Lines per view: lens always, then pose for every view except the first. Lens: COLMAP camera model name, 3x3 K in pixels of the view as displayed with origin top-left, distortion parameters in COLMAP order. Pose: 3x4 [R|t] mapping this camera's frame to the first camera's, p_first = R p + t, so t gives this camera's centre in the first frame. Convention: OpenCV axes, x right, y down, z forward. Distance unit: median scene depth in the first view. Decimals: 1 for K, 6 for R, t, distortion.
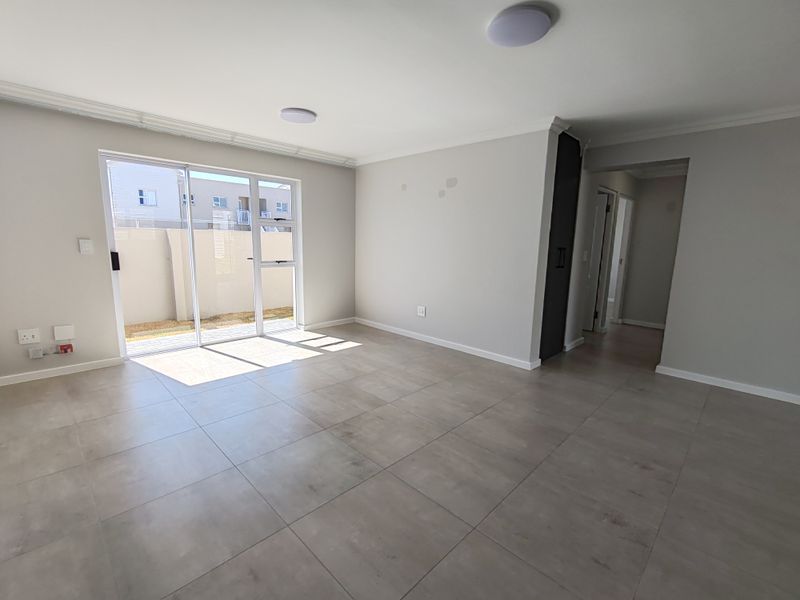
lens RADIAL K [[364.5, 0, 403.5], [0, 364.5, 301.1], [0, 0, 1]] dist [-0.000997, -0.000164]
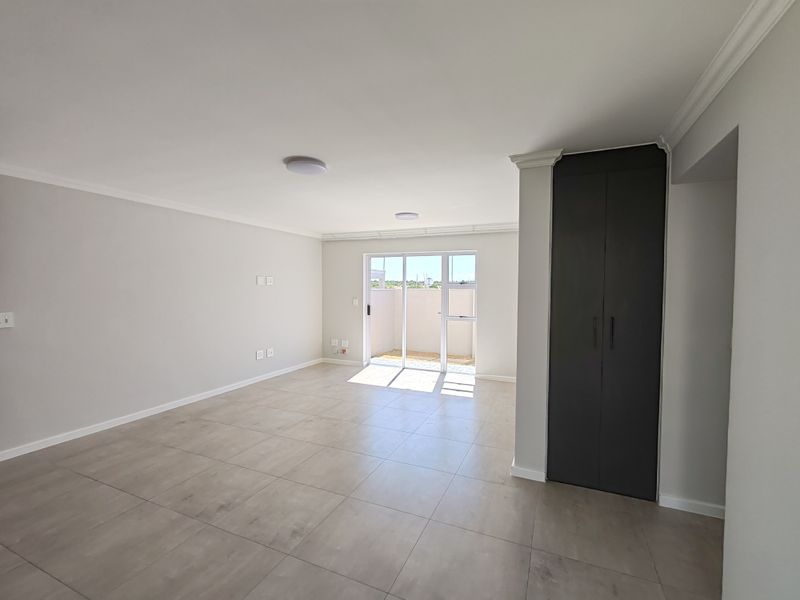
lens RADIAL K [[364.3, 0, 400.0], [0, 364.3, 300.0], [0, 0, 1]] dist [-0.001742, -0.000153]
pose [[0.351861, 0.012597, -0.935968, 1.106510], [-0.154879, 0.986911, -0.044941, -0.111832], [0.923150, 0.160775, 0.349206, 0.535051]]
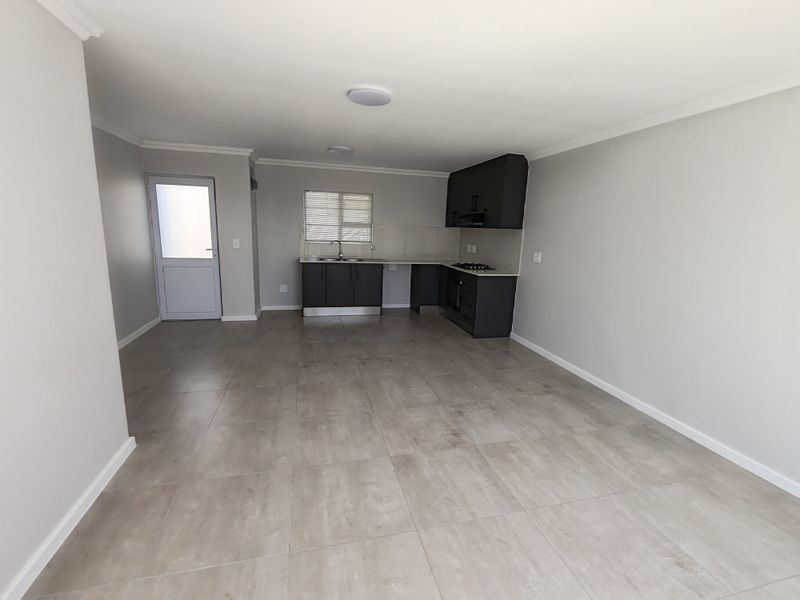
lens RADIAL K [[364.5, 0, 403.5], [0, 364.5, 301.1], [0, 0, 1]] dist [-0.000997, -0.000164]
pose [[-0.856855, -0.156764, 0.491147, -0.363701], [0.028488, 0.936799, 0.348707, -0.288264], [-0.514770, 0.312783, -0.798235, 1.356163]]
